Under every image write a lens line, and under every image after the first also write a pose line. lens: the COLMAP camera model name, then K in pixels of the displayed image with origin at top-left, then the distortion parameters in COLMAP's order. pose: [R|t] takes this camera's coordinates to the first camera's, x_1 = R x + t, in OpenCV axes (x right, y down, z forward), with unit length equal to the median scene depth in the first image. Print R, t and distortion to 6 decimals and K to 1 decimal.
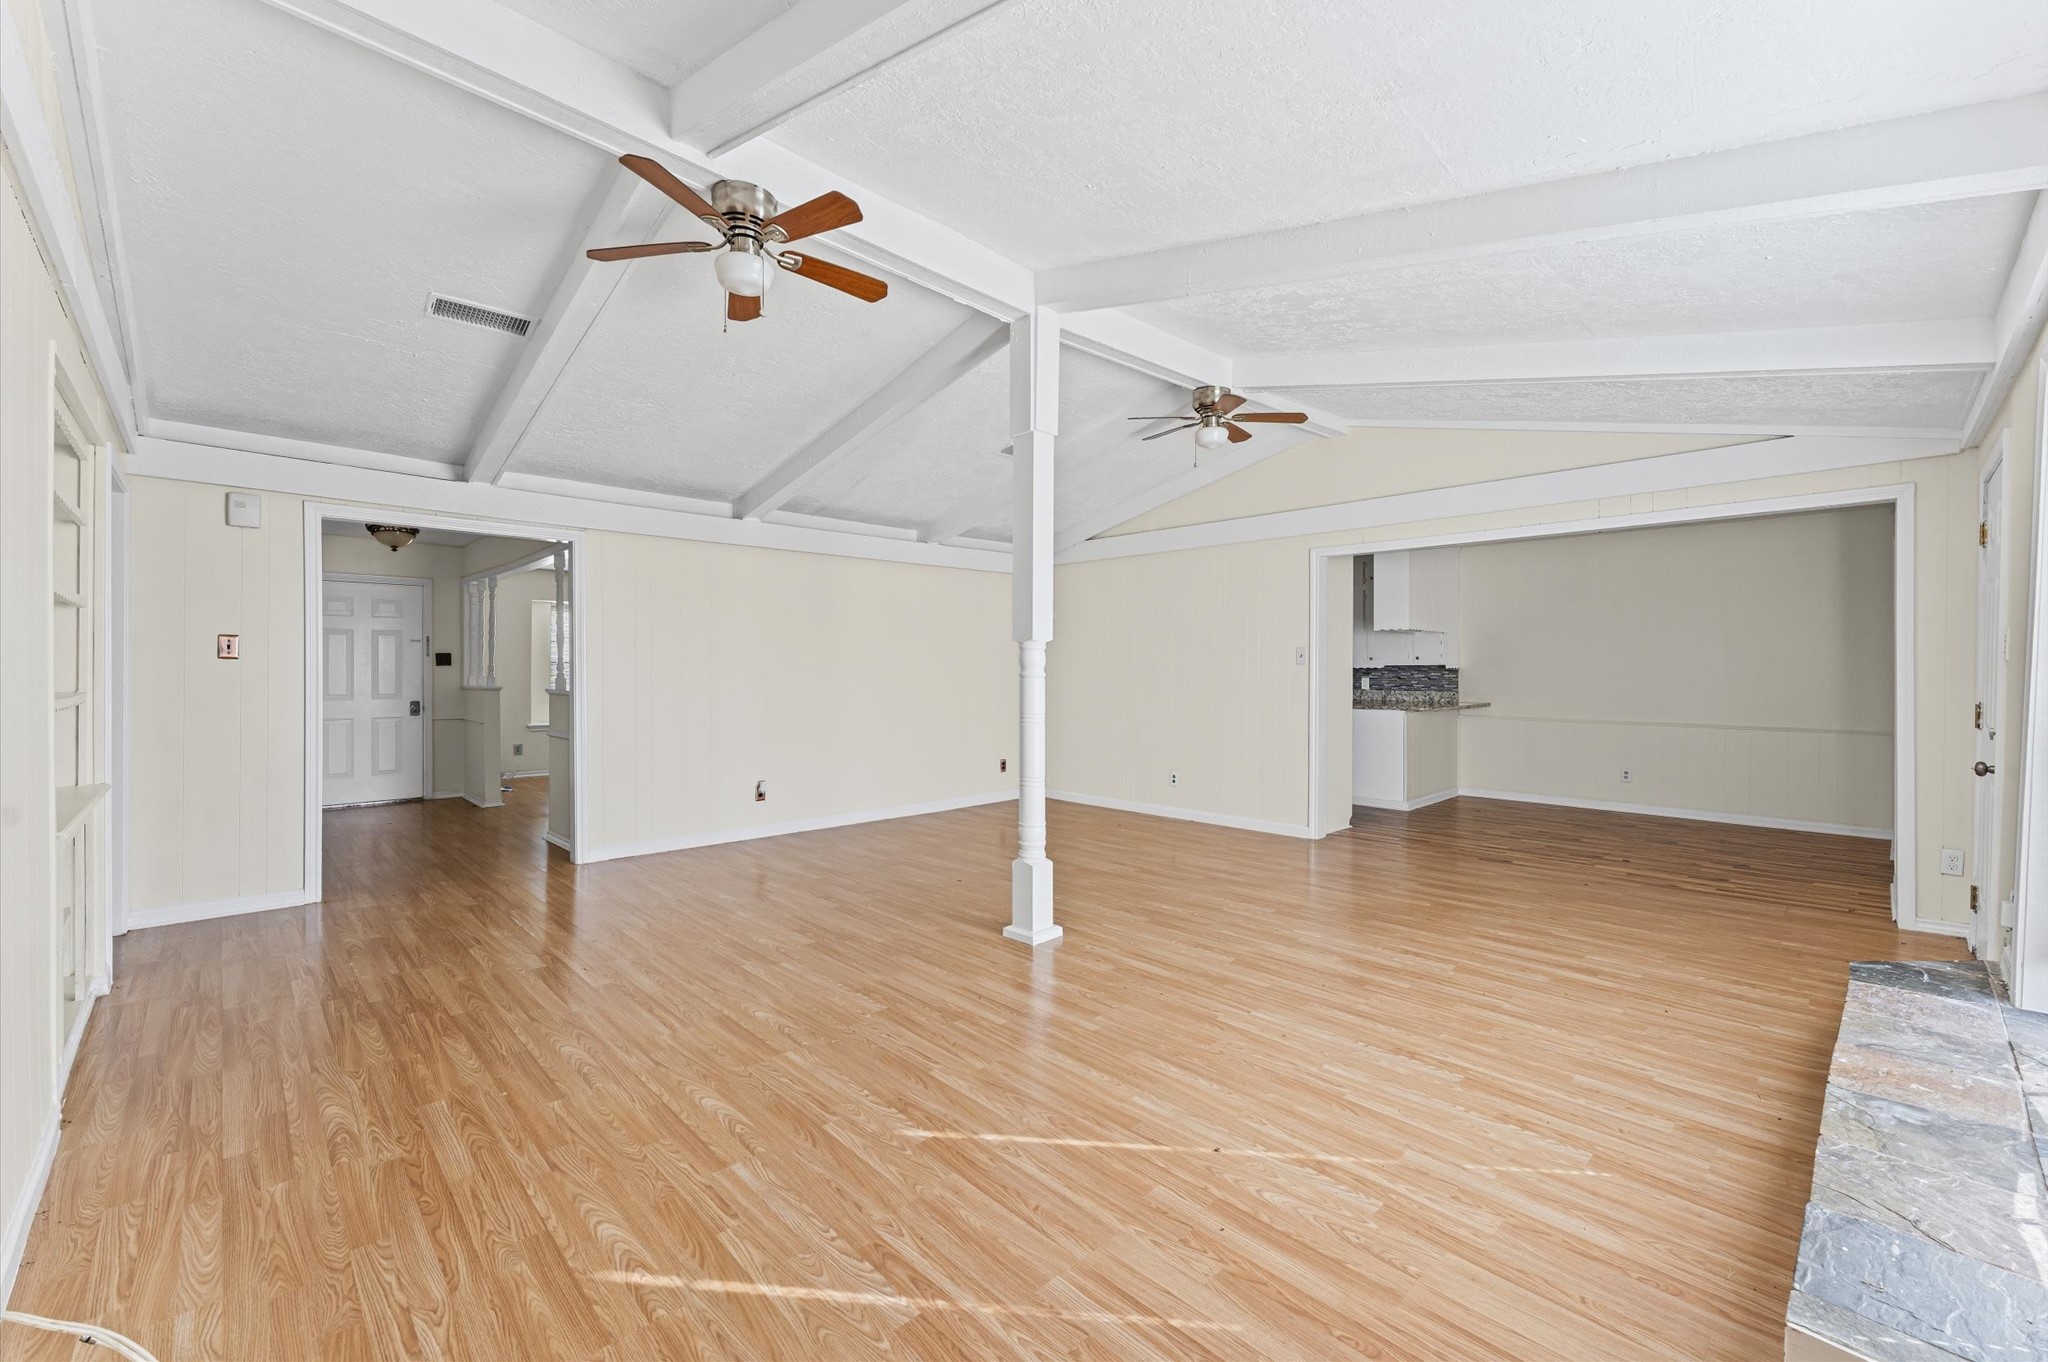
lens RADIAL K [[842.0, 0, 1020.8], [0, 842.0, 666.3], [0, 0, 1]] dist [-0.000384, -0.000869]
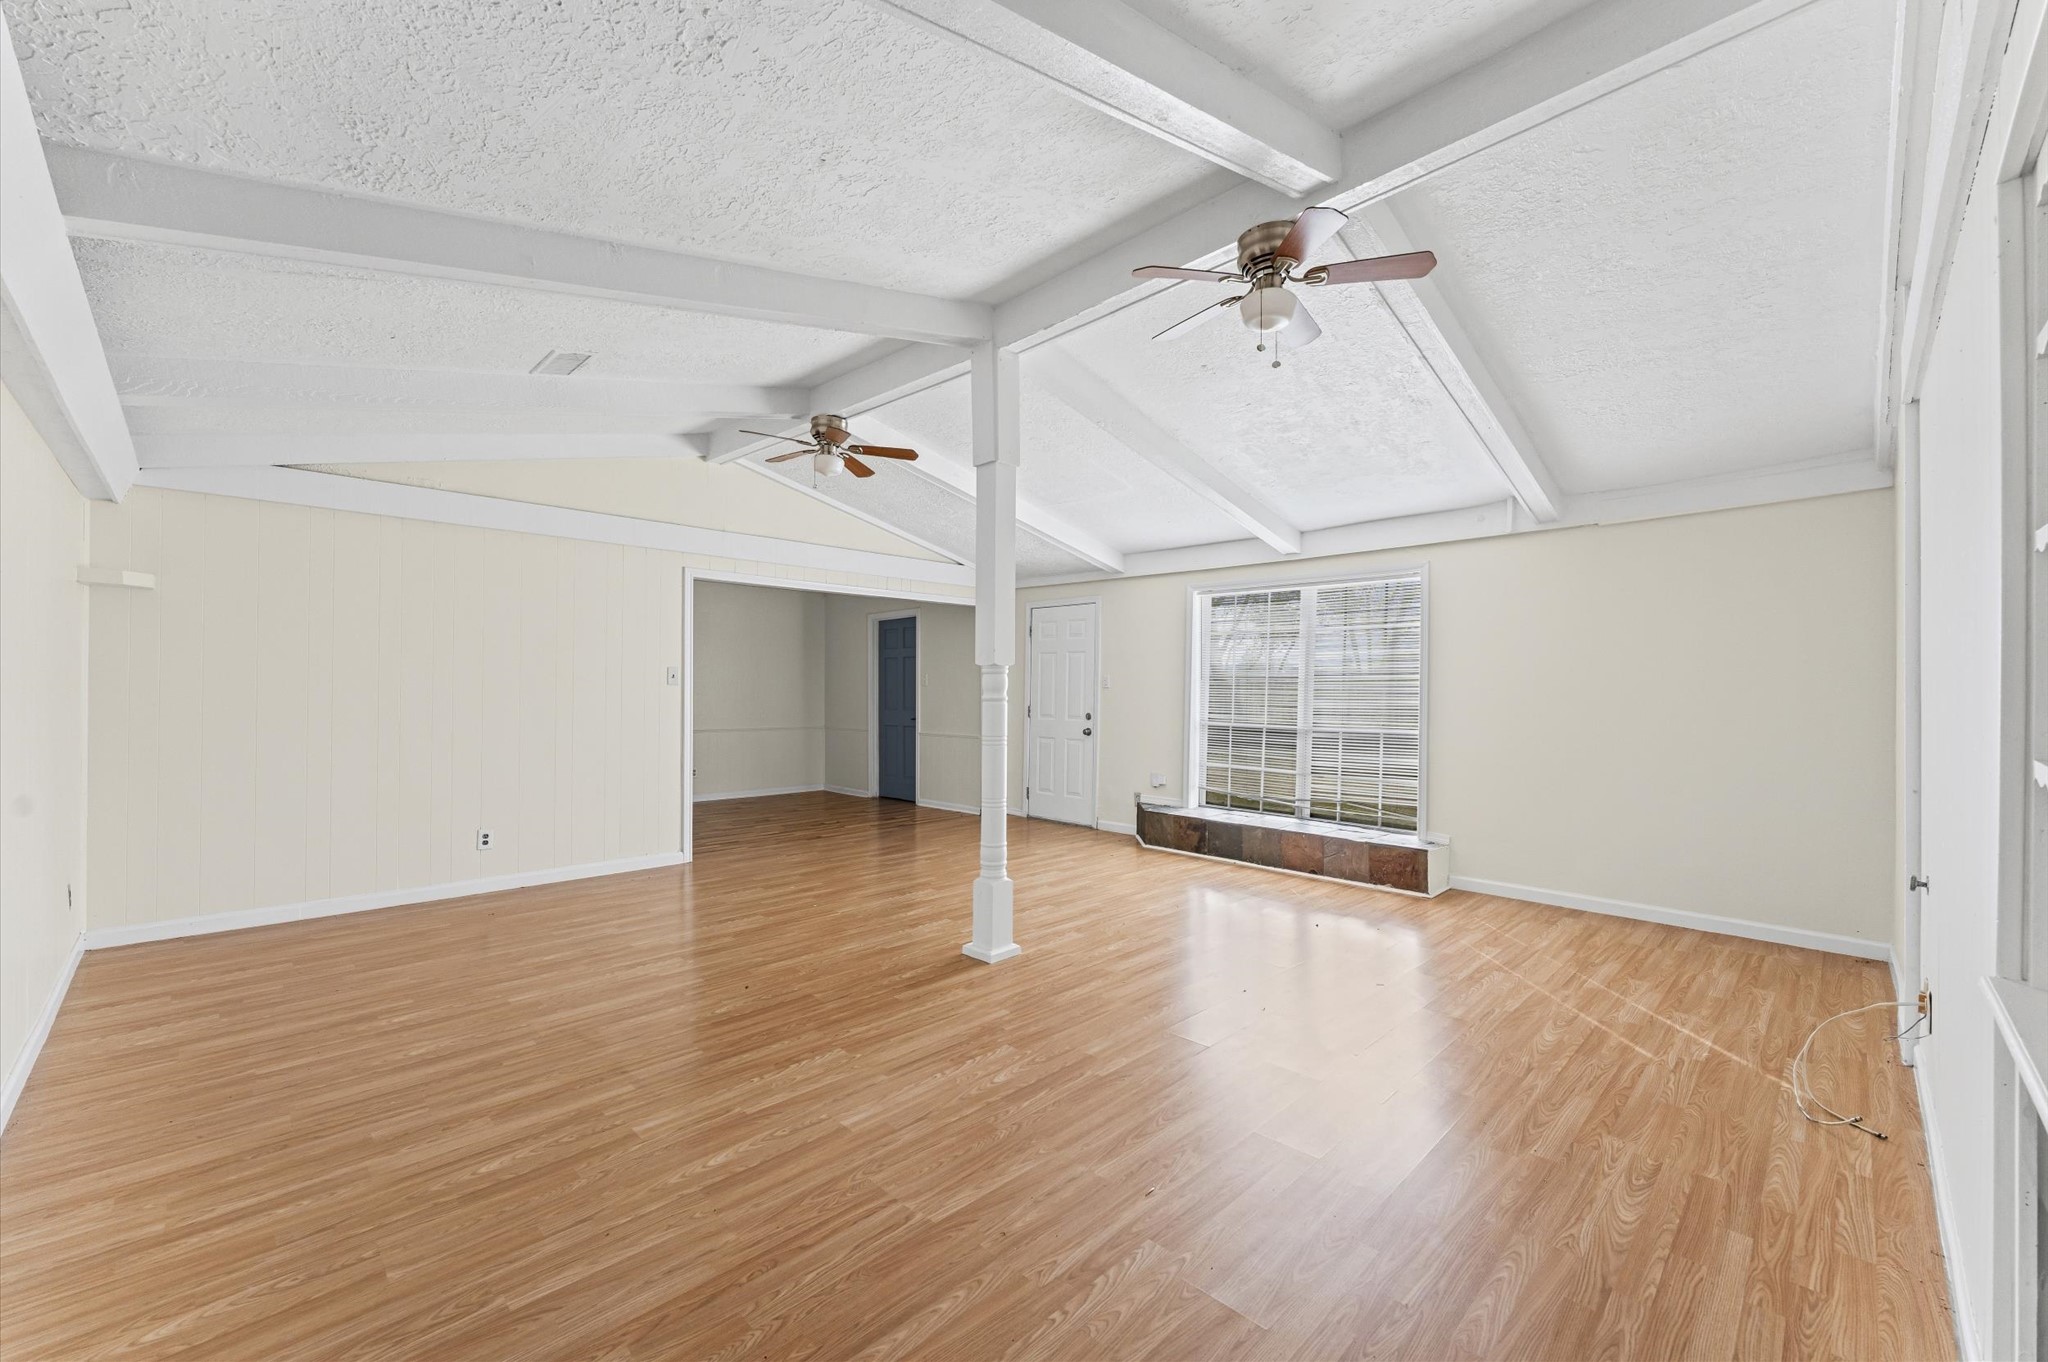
lens RADIAL K [[815.5, 0, 1020.6], [0, 815.5, 684.8], [0, 0, 1]] dist [-0.000278, -0.000139]
pose [[-0.018676, 0.003447, 0.999820, -1.625995], [-0.008319, 0.999959, -0.003603, -0.010533], [-0.999791, -0.008384, -0.018647, 1.621777]]
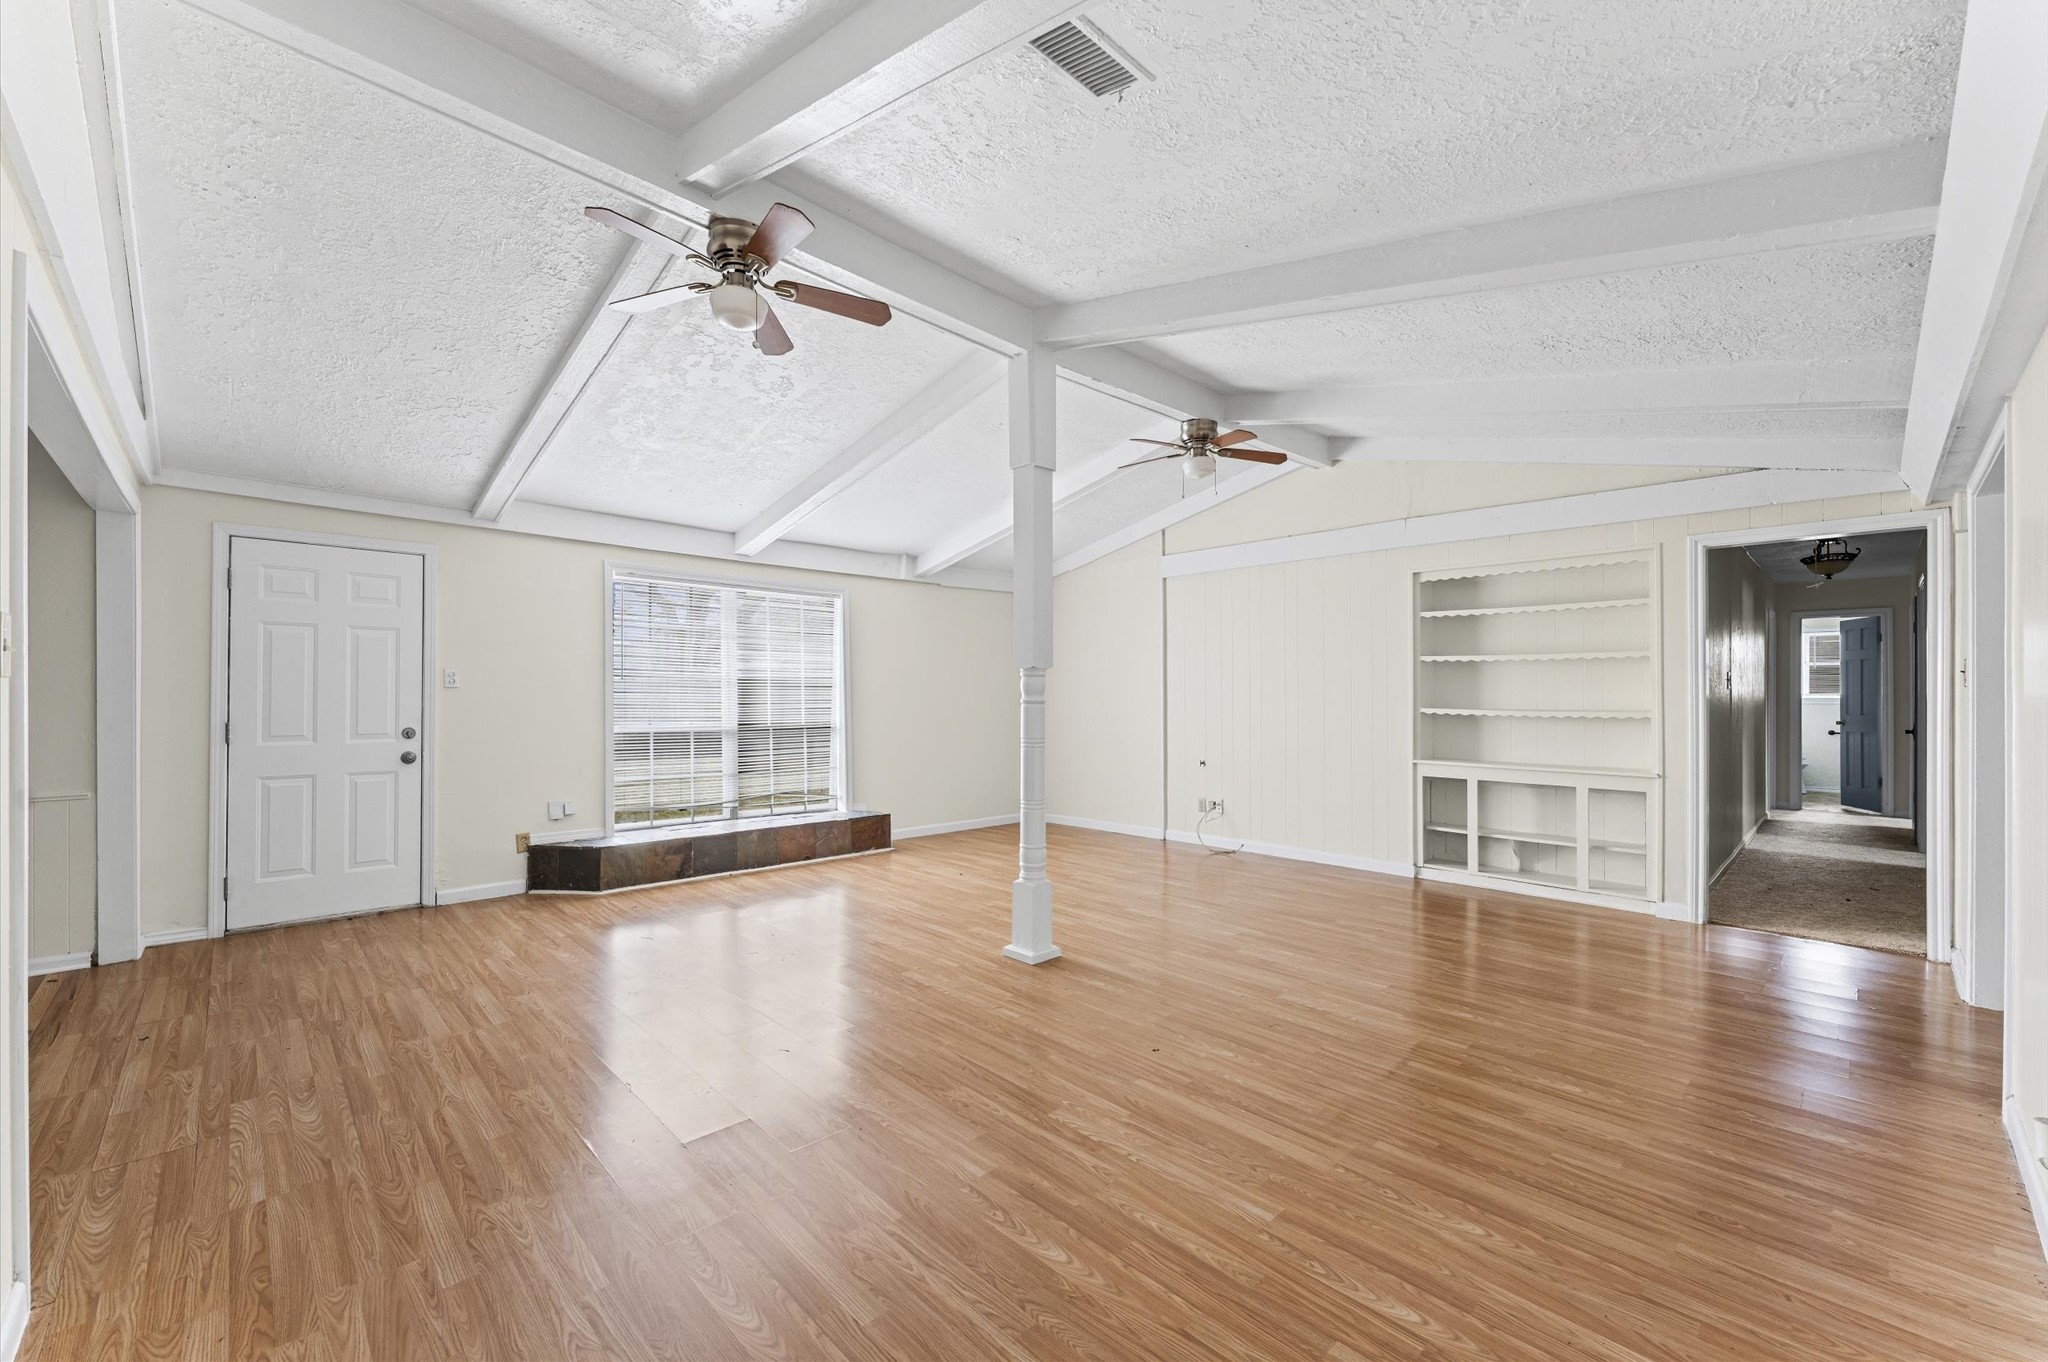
lens RADIAL K [[830.8, 0, 1023.8], [0, 830.8, 697.9], [0, 0, 1]] dist [-0.000443, -0.000056]
pose [[-0.999938, -0.004037, -0.010371, 0.058191], [-0.004062, 0.999989, 0.002375, 0.006364], [0.010362, 0.002417, -0.999943, 3.309666]]
